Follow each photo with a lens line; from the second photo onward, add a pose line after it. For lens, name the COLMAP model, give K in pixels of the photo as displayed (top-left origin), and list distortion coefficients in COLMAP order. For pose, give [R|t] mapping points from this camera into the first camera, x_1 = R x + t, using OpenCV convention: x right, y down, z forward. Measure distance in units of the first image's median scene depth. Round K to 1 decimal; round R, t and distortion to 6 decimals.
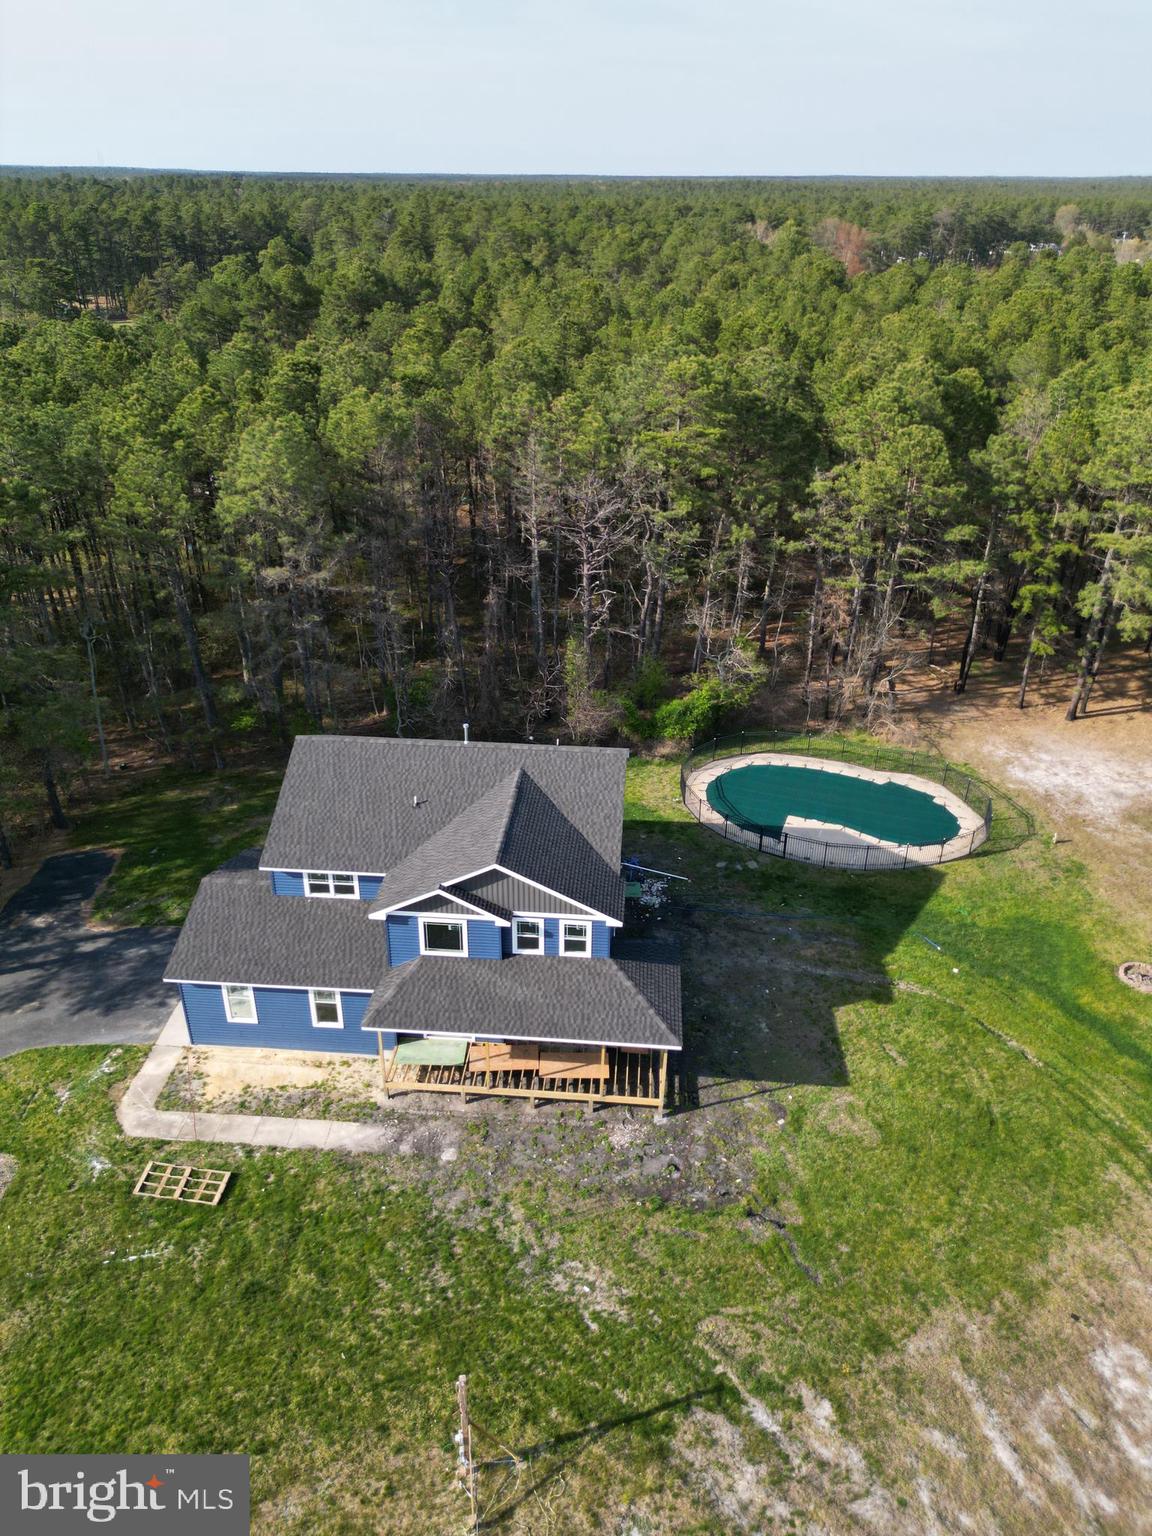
lens RADIAL K [[1075.5, 0, 577.2], [0, 1075.5, 756.1], [0, 0, 1]] dist [0.069745, -0.068382]
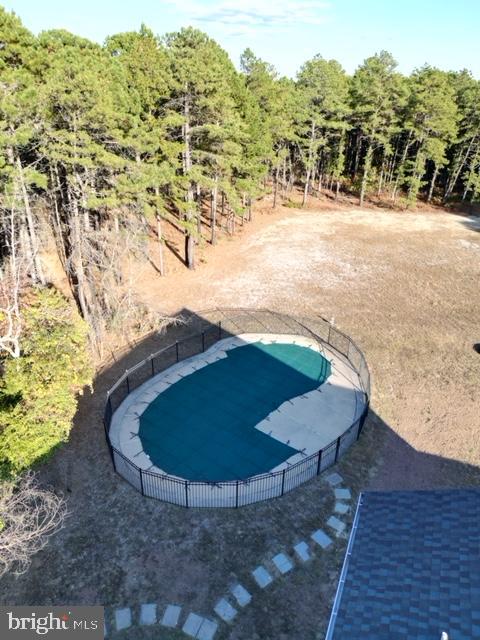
lens RADIAL K [[448.1, 0, 241.2], [0, 448.1, 320.8], [0, 0, 1]] dist [0.069745, -0.068382]
pose [[0.317043, -0.430317, 0.845169, -0.136557], [0.431659, 0.858963, 0.275415, -0.195230], [-0.844485, 0.277507, 0.458078, 1.182331]]
